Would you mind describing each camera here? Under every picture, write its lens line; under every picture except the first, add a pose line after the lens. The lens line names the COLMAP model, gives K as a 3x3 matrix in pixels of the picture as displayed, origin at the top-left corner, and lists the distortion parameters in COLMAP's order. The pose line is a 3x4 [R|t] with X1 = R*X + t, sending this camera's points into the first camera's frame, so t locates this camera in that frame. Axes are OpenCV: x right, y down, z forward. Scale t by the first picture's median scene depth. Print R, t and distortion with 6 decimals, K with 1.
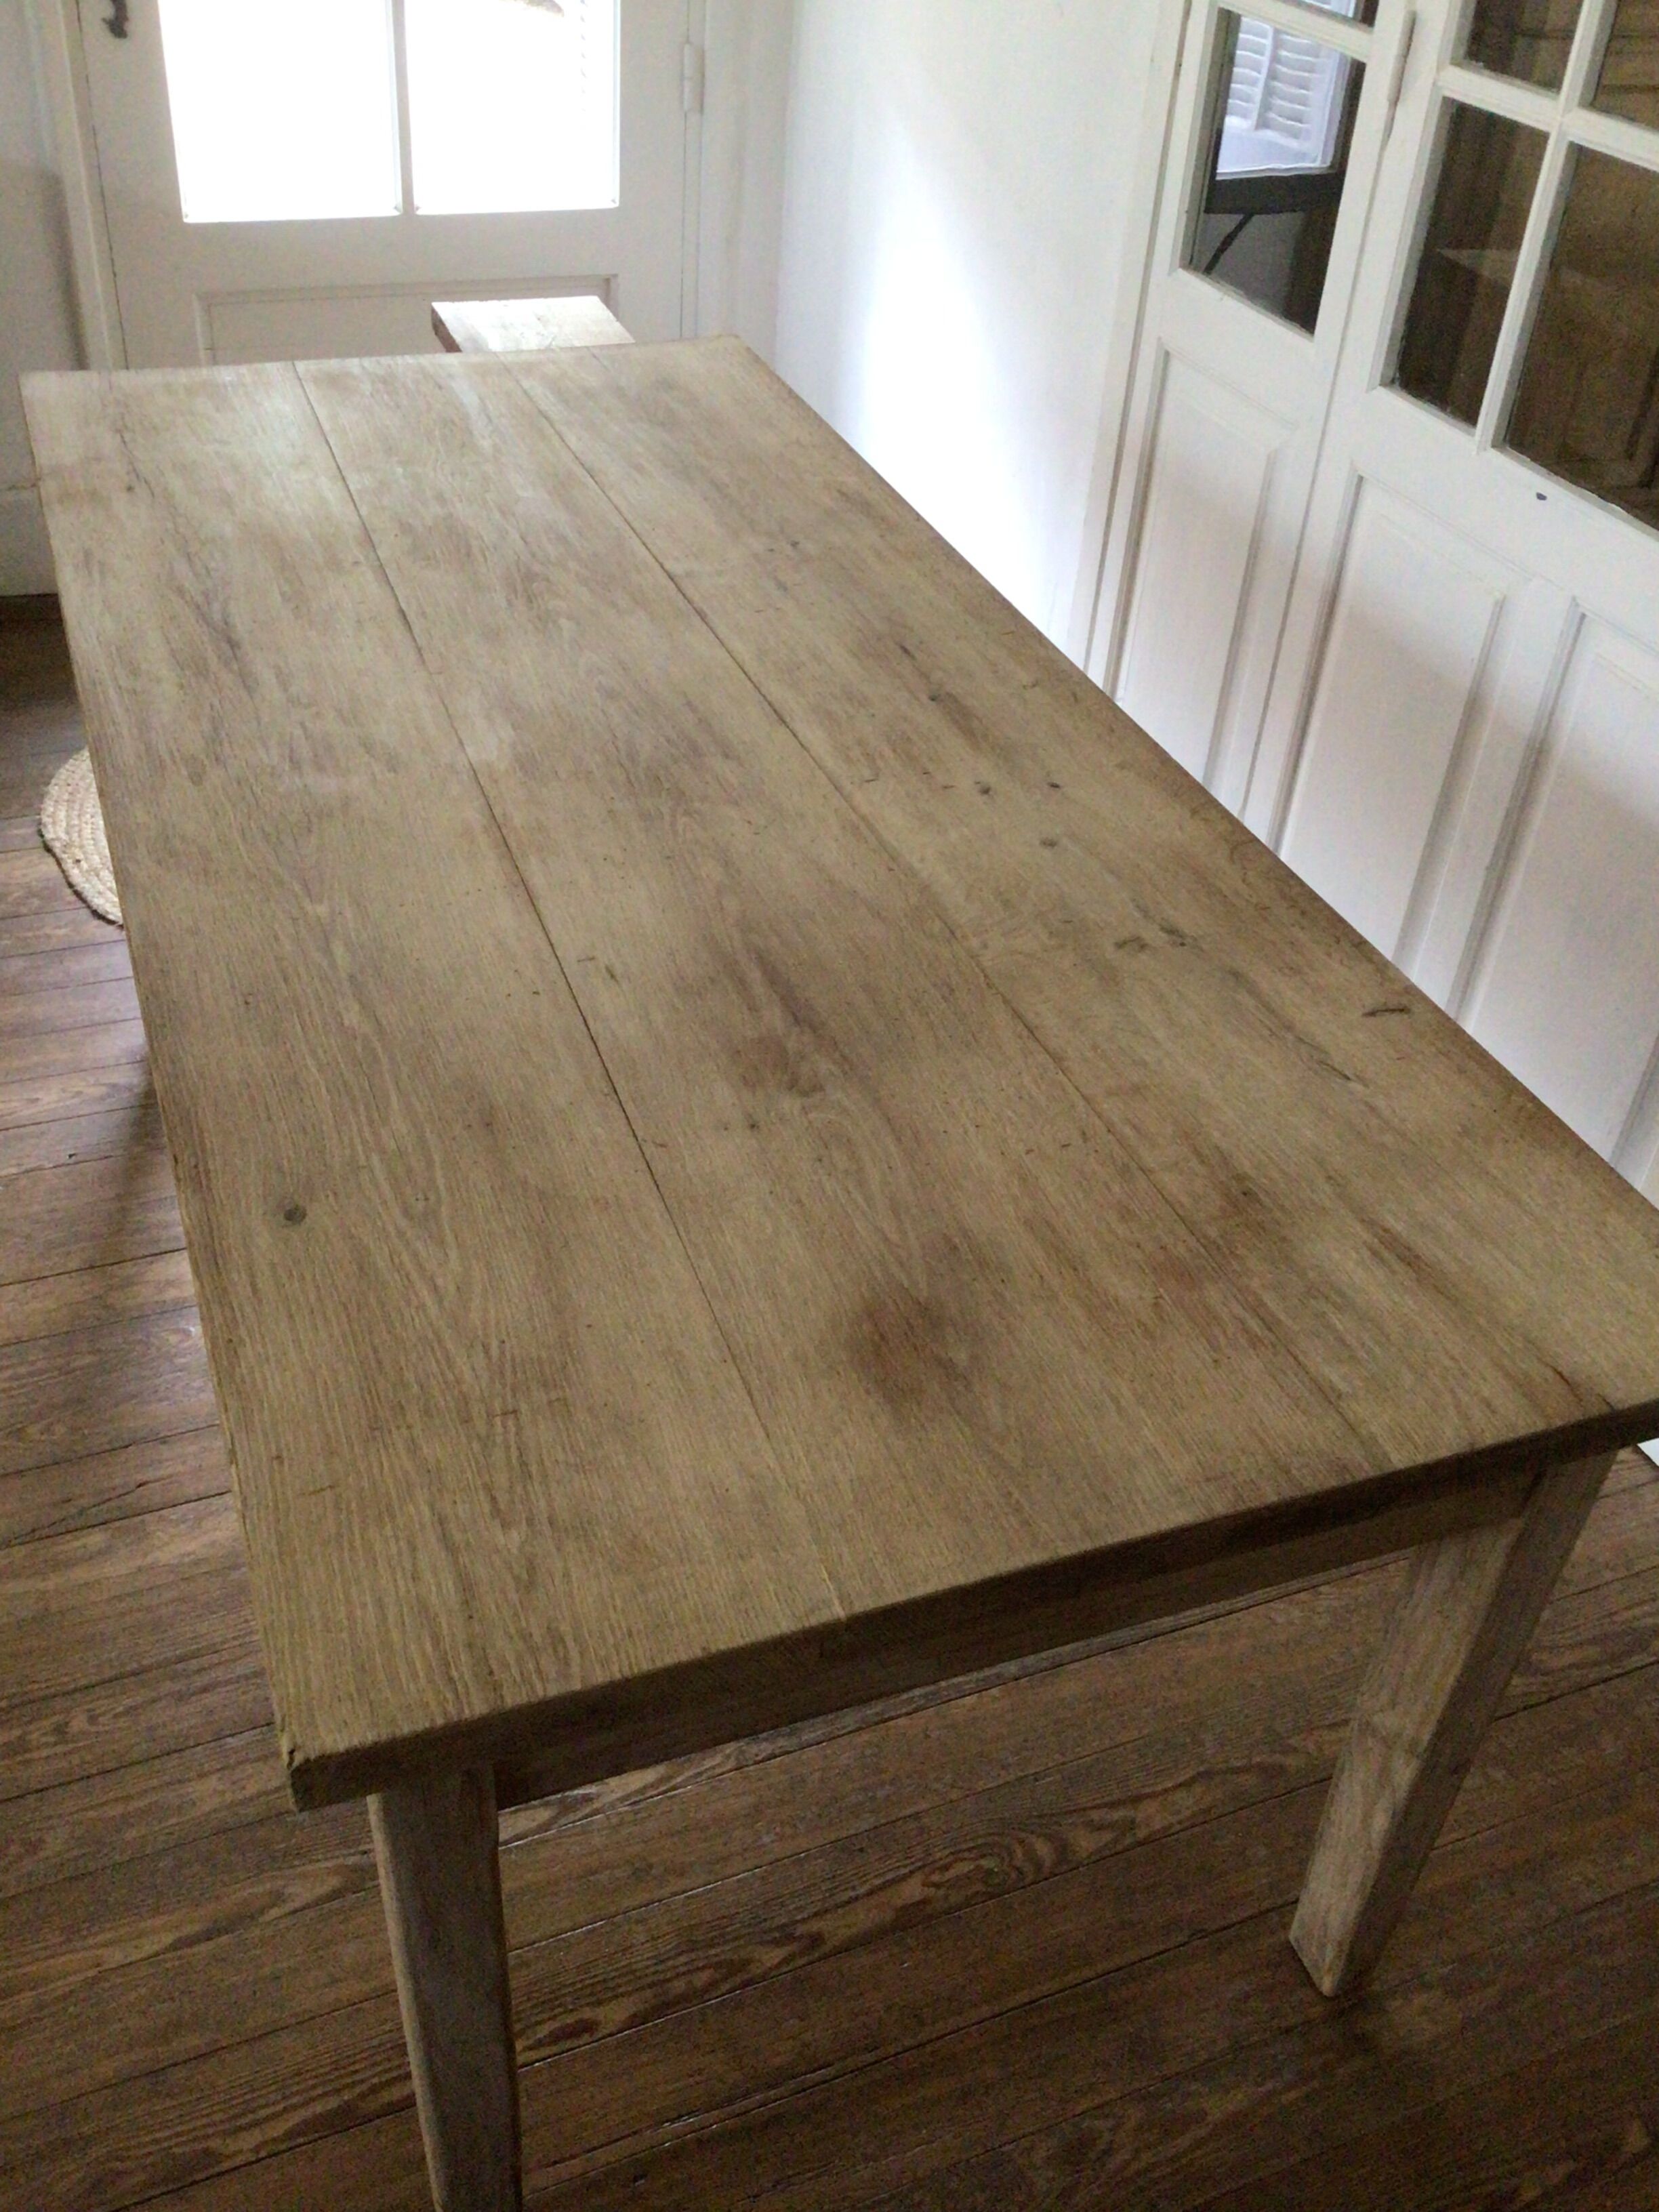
lens RADIAL K [[2015.2, 0, 829.5], [0, 2015.2, 1106.0], [0, 0, 1]] dist [0.038628, -0.063309]
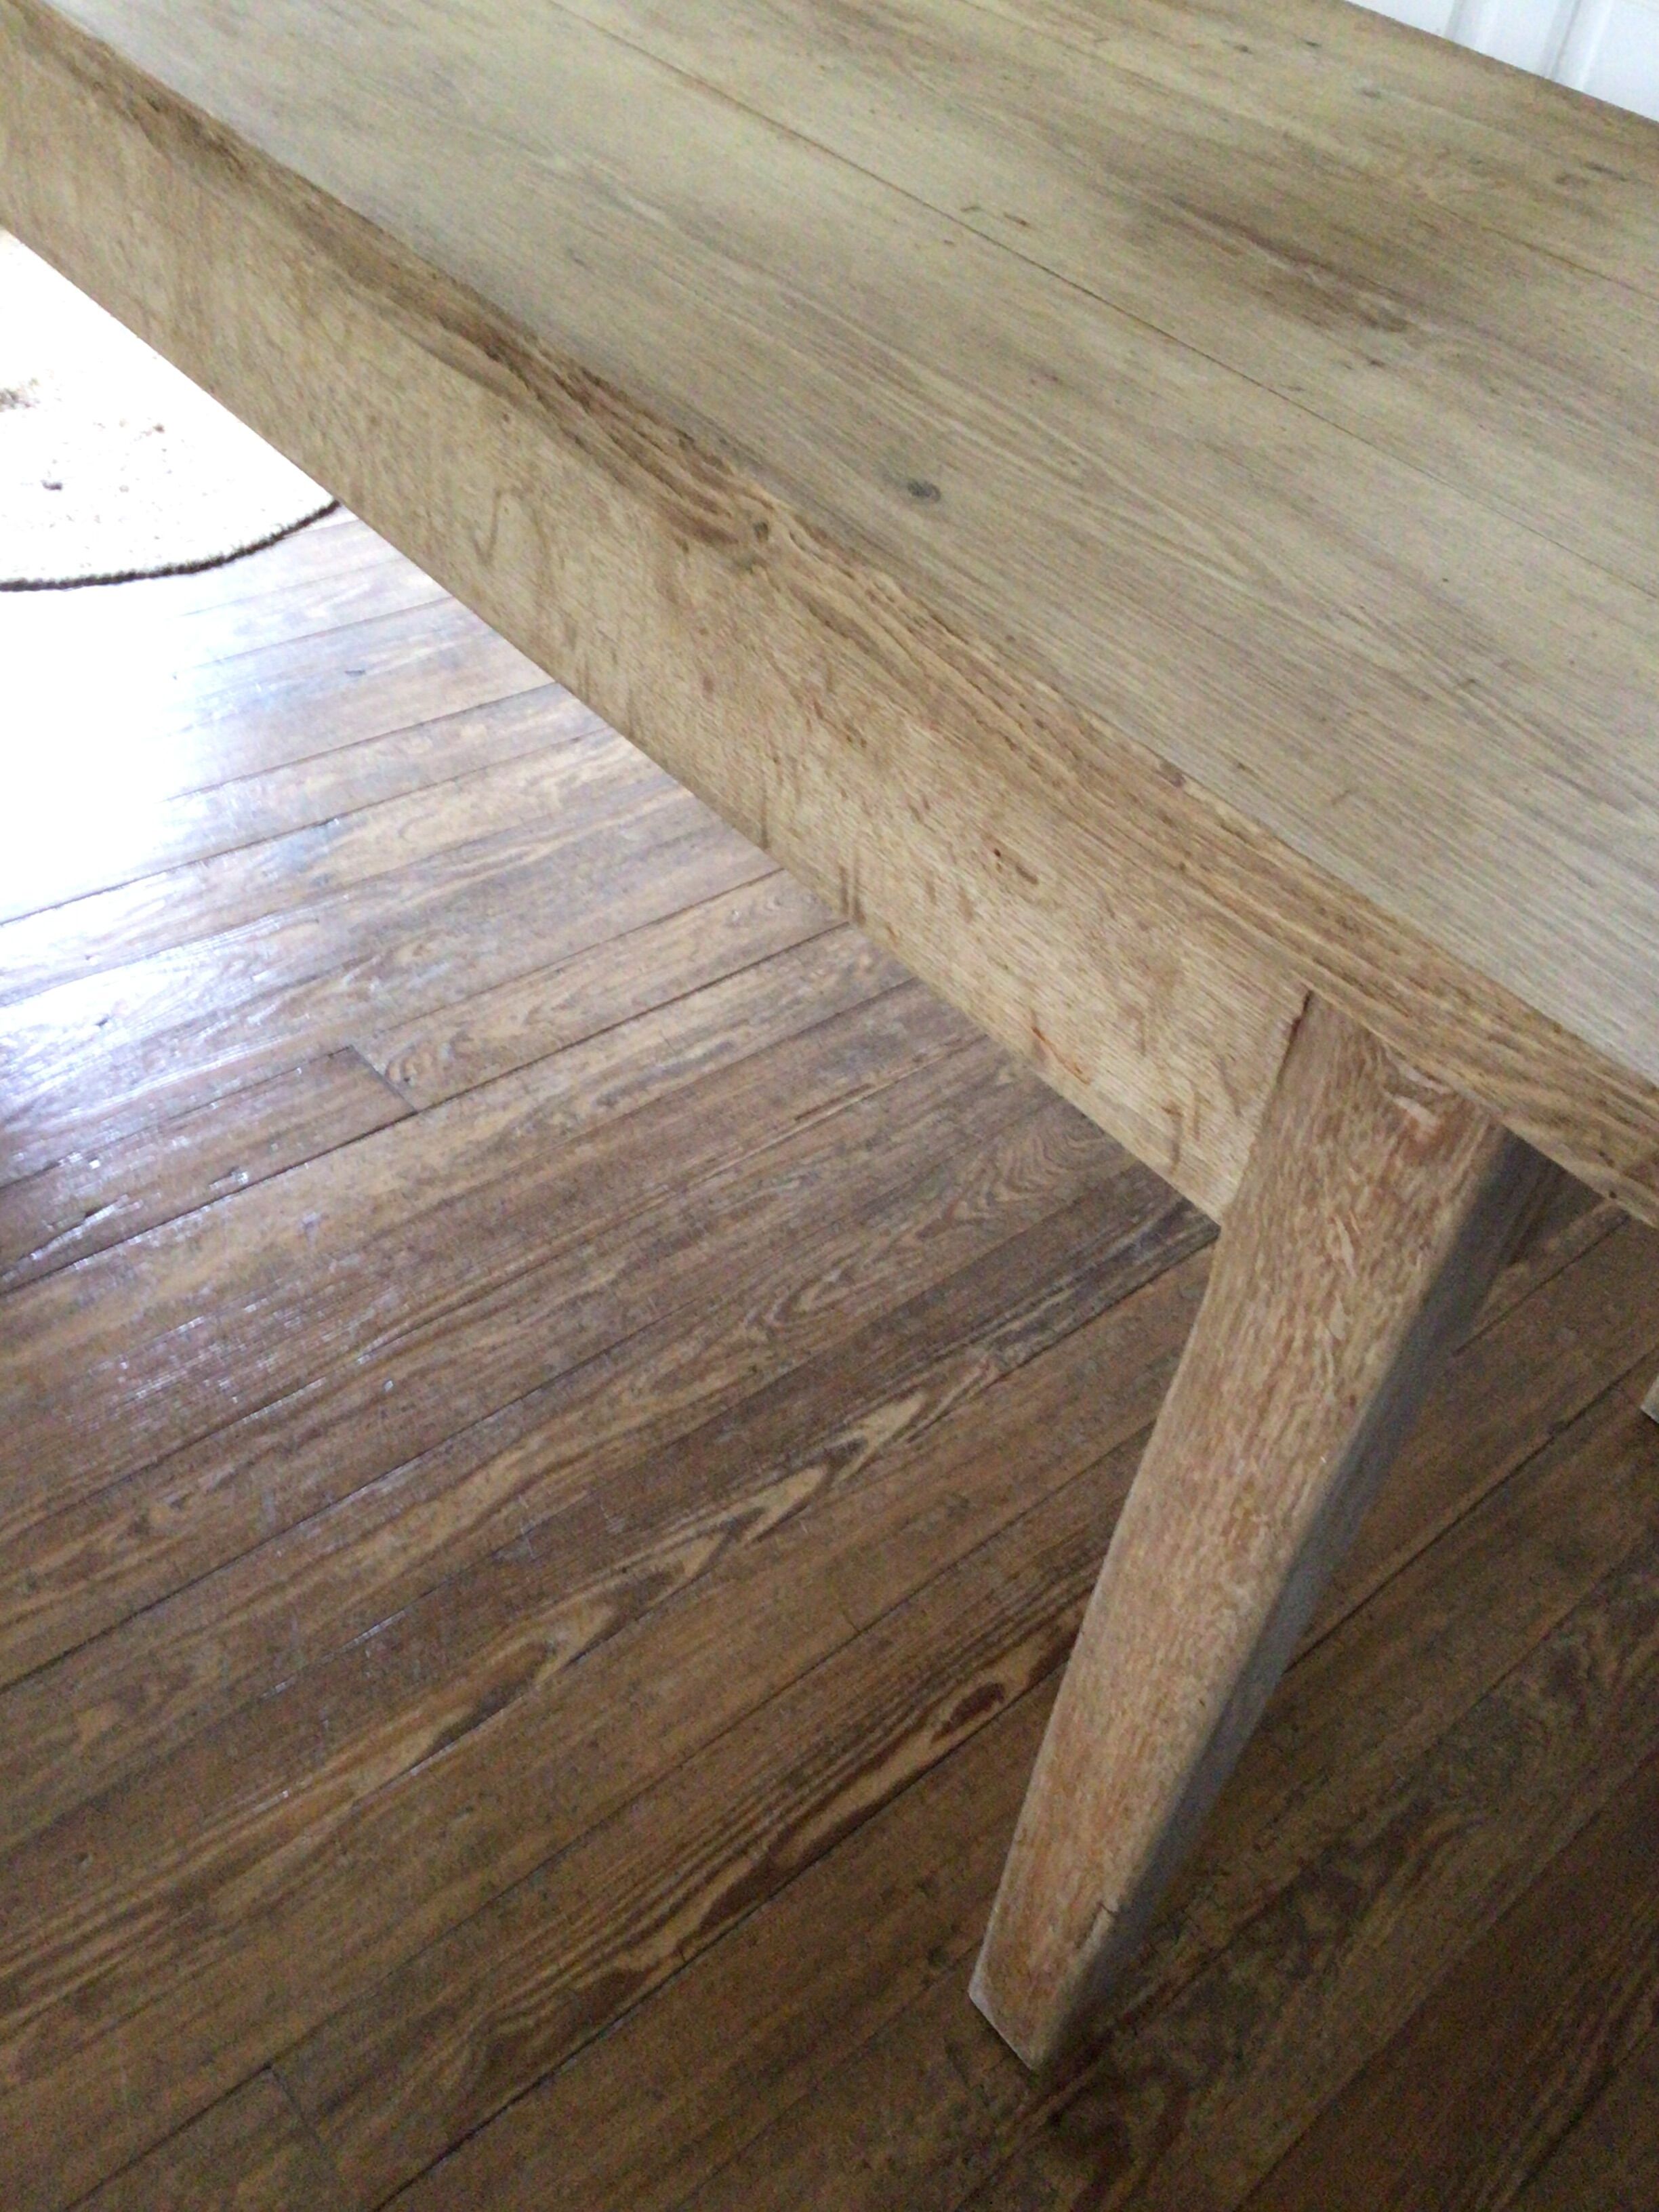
lens RADIAL K [[1943.6, 0, 817.2], [0, 1943.6, 1120.5], [0, 0, 1]] dist [0.070989, -0.010301]
pose [[0.939283, -0.176951, 0.294000, -0.360150], [0.141006, 0.980141, 0.139429, 0.110615], [-0.312834, -0.089507, 0.945581, 0.298711]]
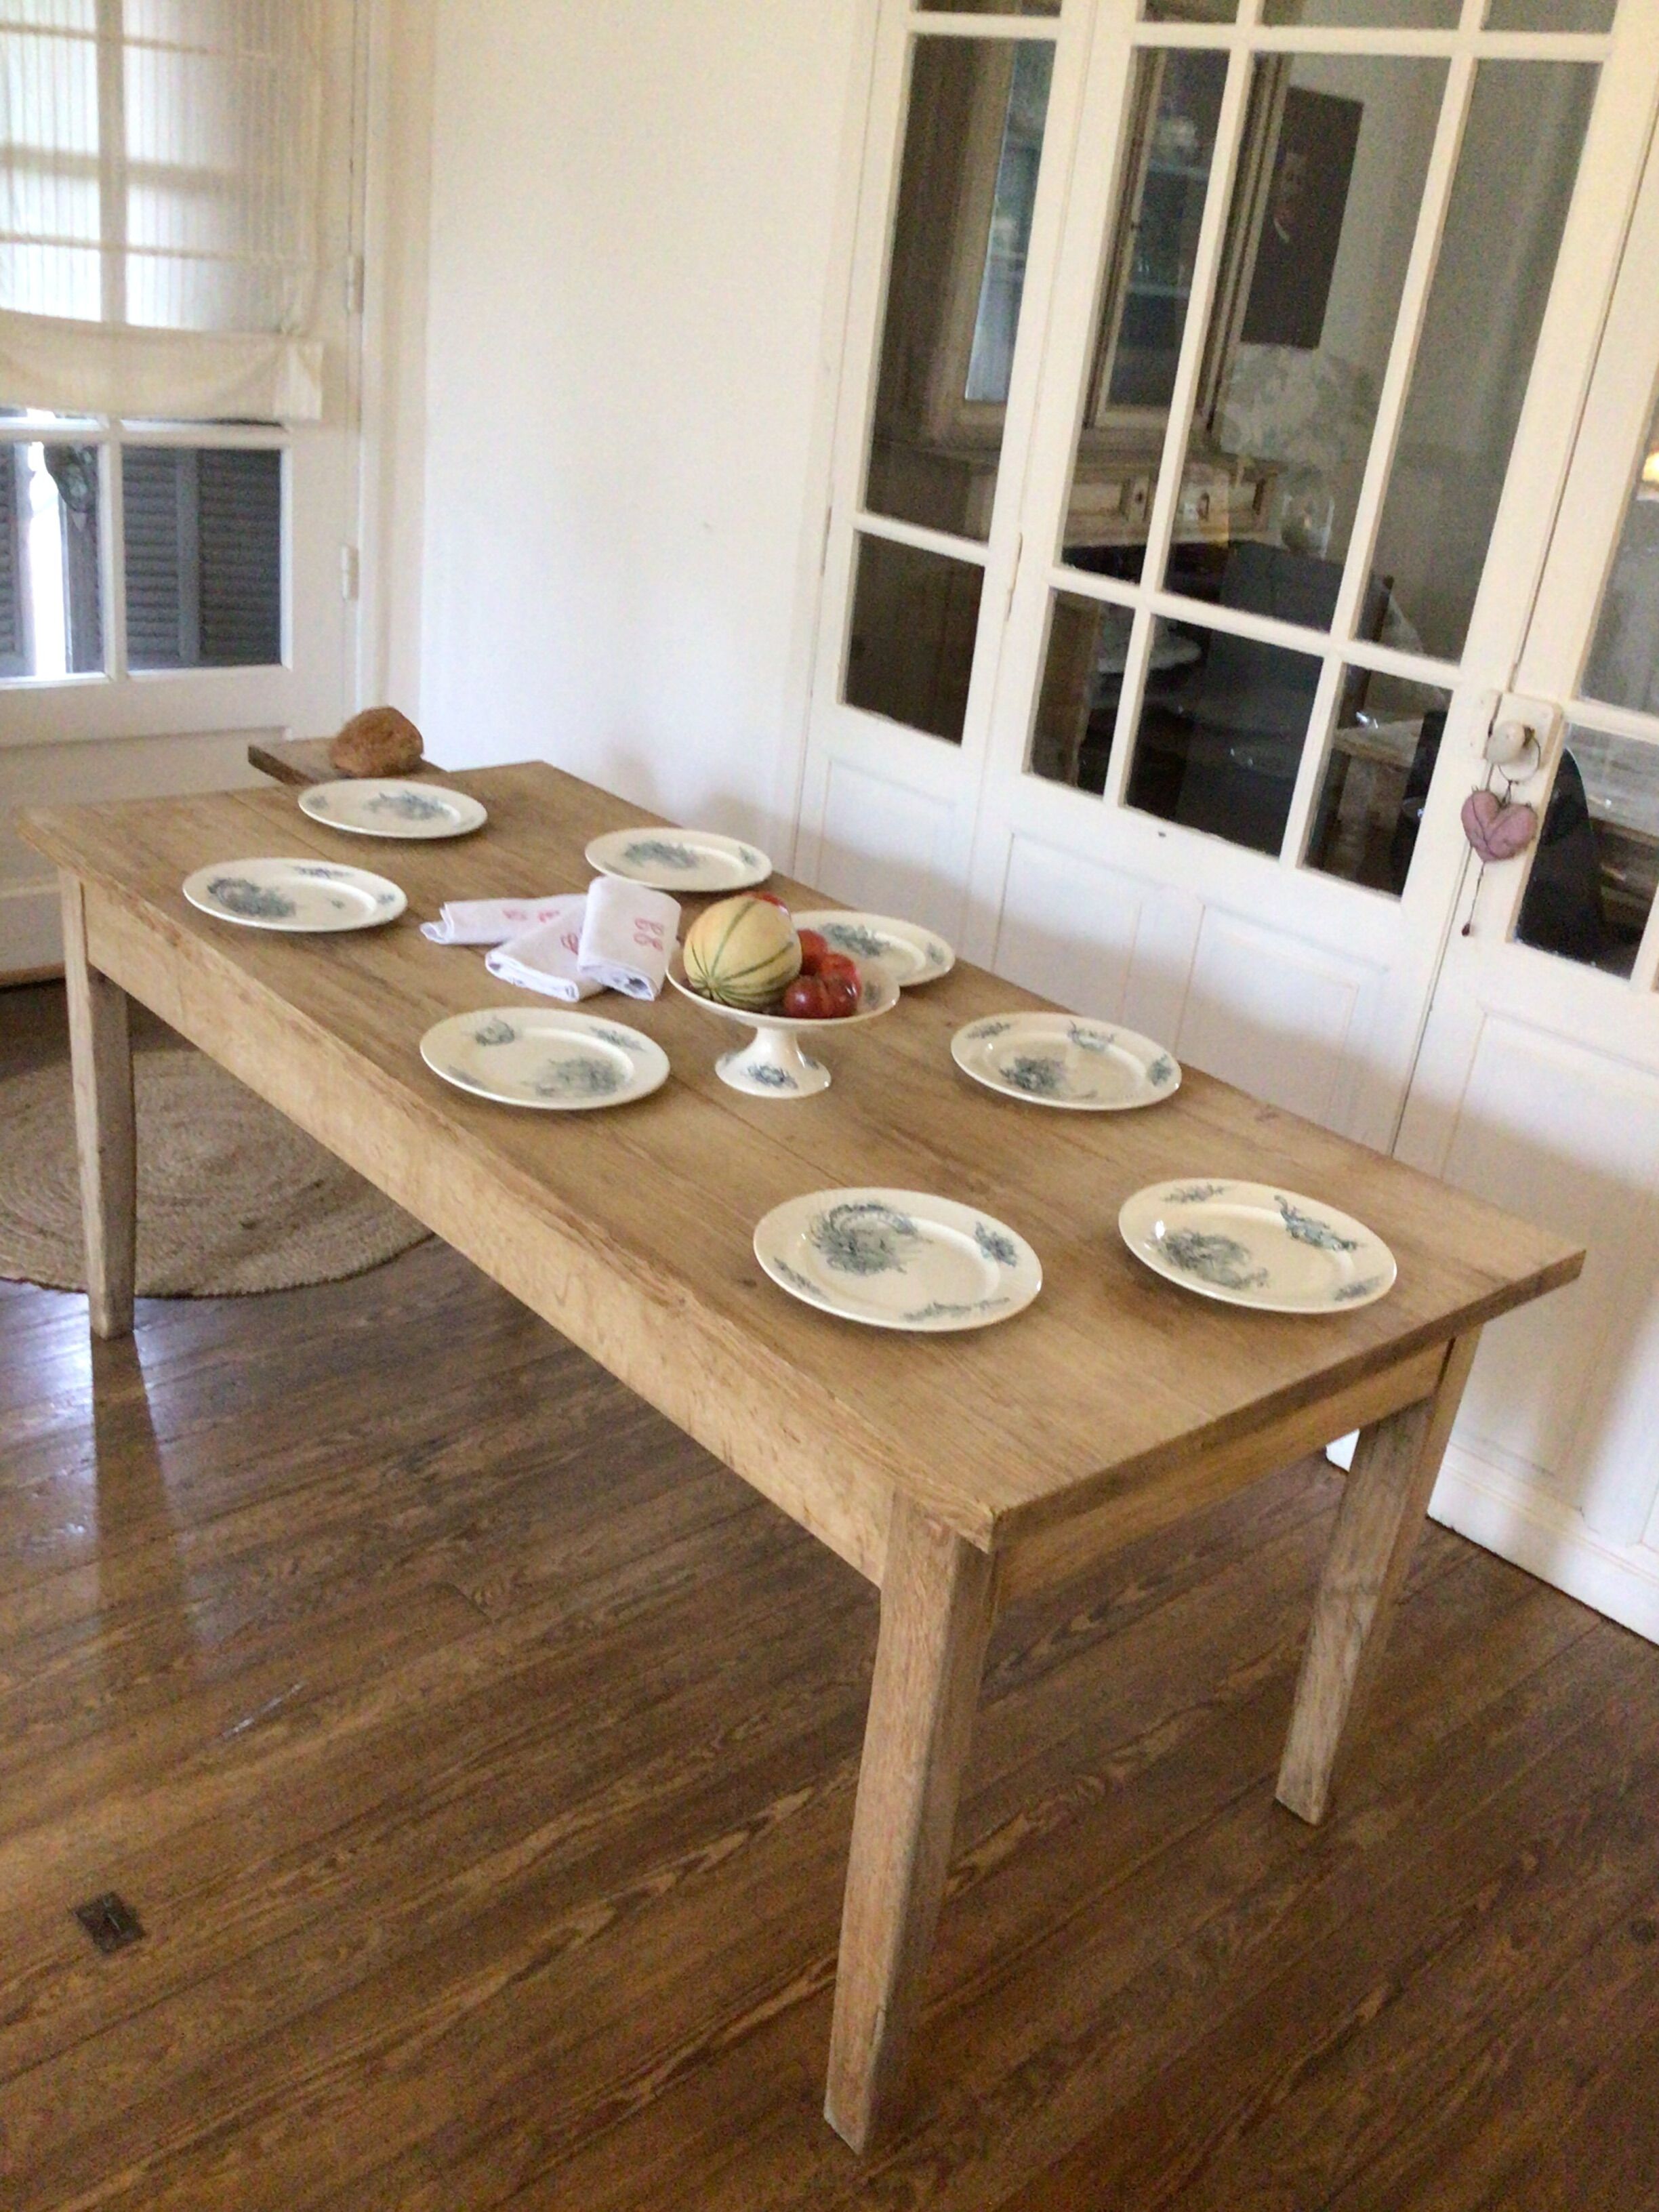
lens RADIAL K [[2032.9, 0, 829.5], [0, 2032.9, 1106.0], [0, 0, 1]] dist [0.097751, -0.231434]
pose [[0.936437, -0.098159, 0.336823, -0.506171], [0.164894, 0.970555, -0.175593, 0.145376], [-0.309669, 0.219972, 0.925050, -0.337833]]
